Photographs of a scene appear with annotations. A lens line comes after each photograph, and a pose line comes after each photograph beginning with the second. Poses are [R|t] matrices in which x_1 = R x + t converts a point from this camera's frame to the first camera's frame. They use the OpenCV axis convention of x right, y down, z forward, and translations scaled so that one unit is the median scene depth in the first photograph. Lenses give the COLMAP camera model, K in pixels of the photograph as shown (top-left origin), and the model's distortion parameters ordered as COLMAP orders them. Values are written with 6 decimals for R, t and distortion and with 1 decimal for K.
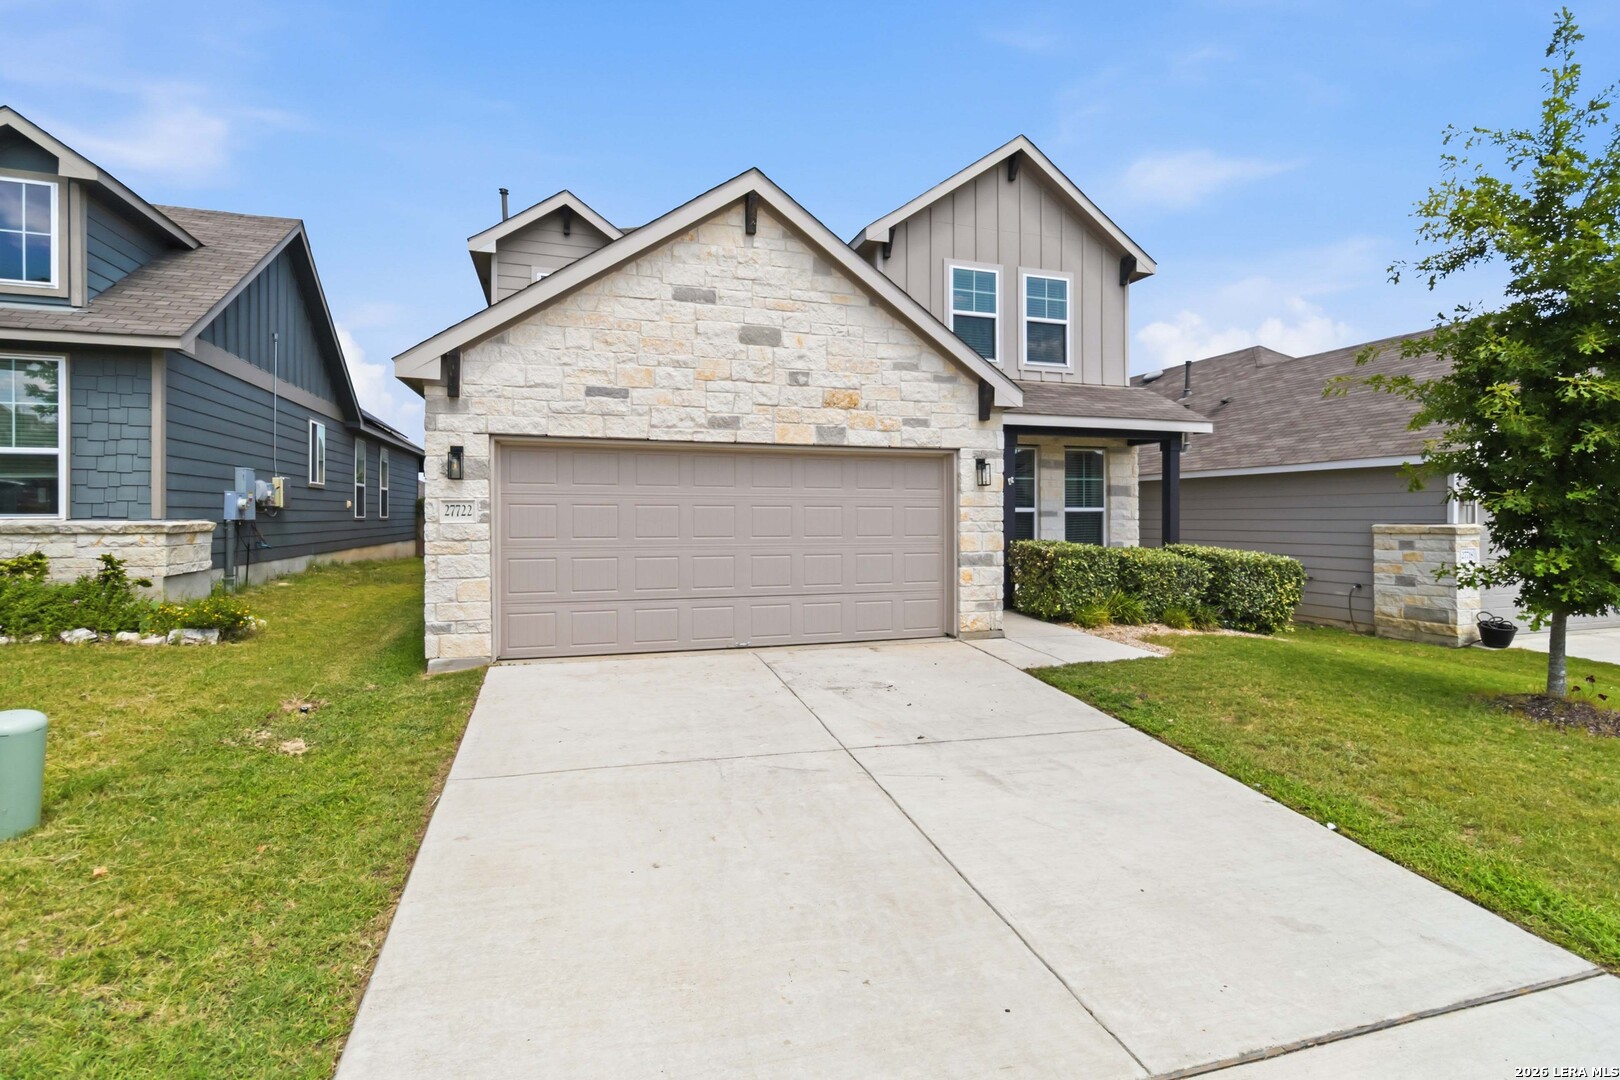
lens RADIAL K [[788.9, 0, 816.3], [0, 788.9, 534.4], [0, 0, 1]] dist [0.001148, 0.001153]
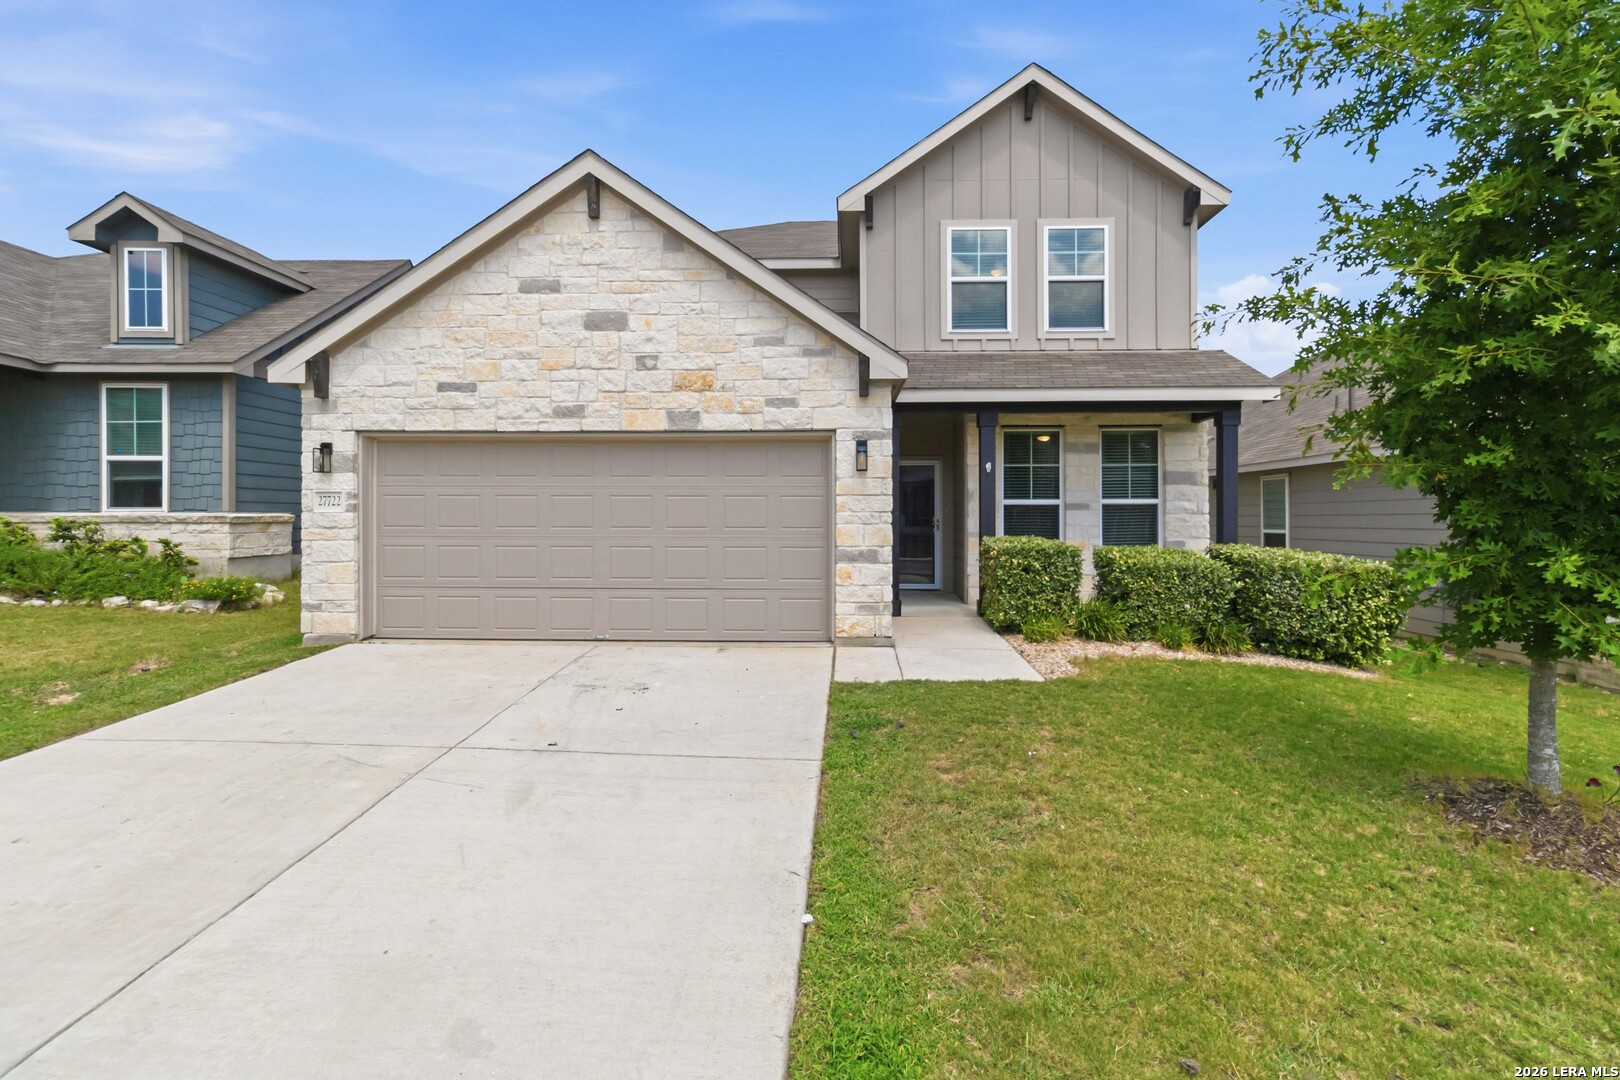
lens RADIAL K [[788.9, 0, 806.1], [0, 788.9, 527.2], [0, 0, 1]] dist [0.001148, 0.001153]
pose [[0.938375, 0.005365, -0.345576, 0.461529], [-0.008757, 0.999928, -0.008257, 0.008236], [0.345507, 0.010775, 0.938354, 0.159921]]
